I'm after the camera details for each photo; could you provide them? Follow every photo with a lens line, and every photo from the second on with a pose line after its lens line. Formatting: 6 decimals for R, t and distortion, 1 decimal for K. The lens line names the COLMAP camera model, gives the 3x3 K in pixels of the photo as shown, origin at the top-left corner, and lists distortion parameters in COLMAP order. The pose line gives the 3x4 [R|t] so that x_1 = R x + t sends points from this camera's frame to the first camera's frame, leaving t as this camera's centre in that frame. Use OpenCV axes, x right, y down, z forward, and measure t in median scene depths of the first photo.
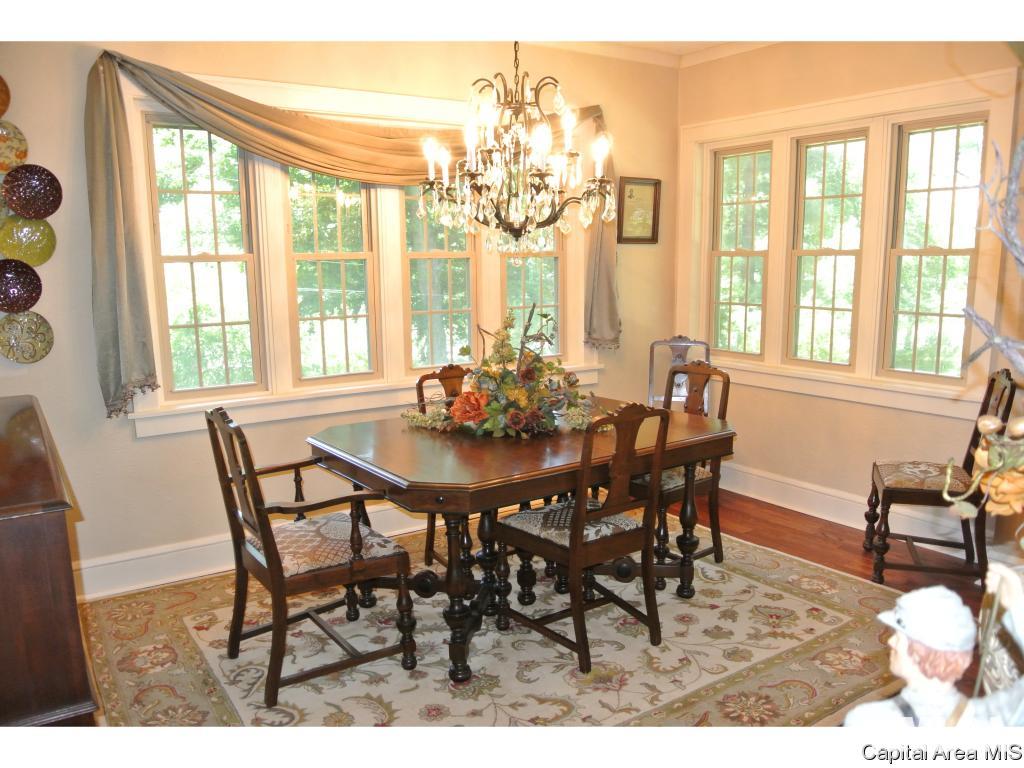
lens RADIAL K [[796.9, 0, 508.6], [0, 796.9, 407.3], [0, 0, 1]] dist [-0.086351, 0.038489]
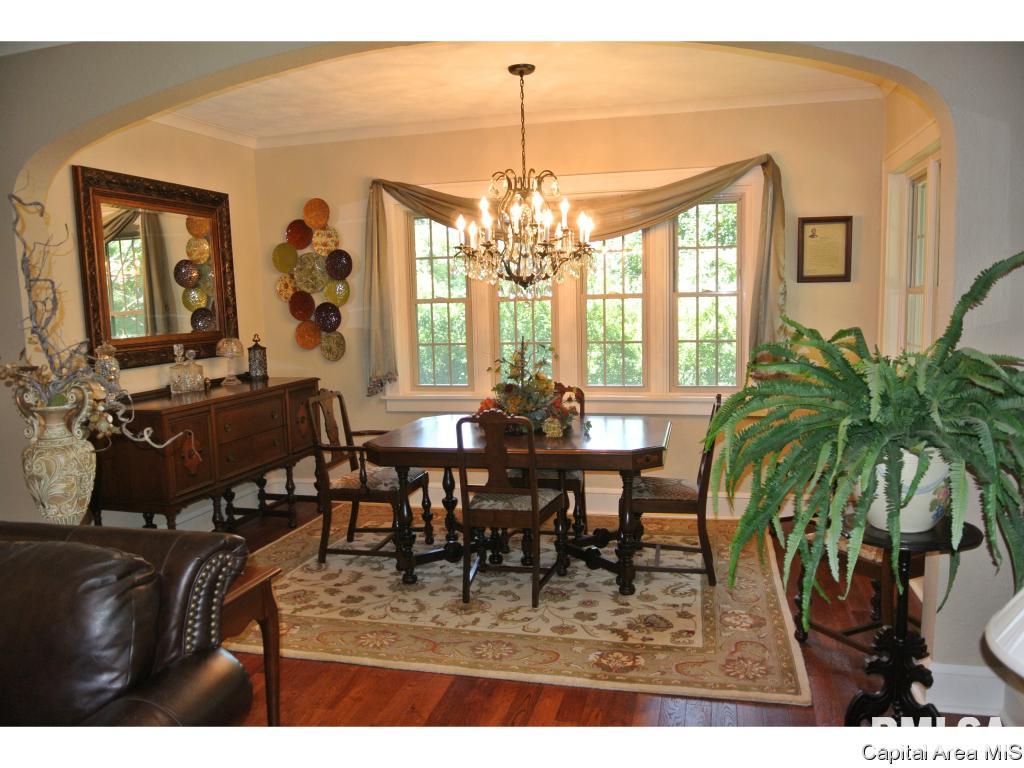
lens RADIAL K [[796.9, 0, 508.6], [0, 796.9, 407.3], [0, 0, 1]] dist [-0.086351, 0.038489]
pose [[0.661996, 0.092327, -0.743799, 1.008492], [-0.121648, 0.992461, 0.014924, -0.026703], [0.739570, 0.080602, 0.668236, 0.094259]]
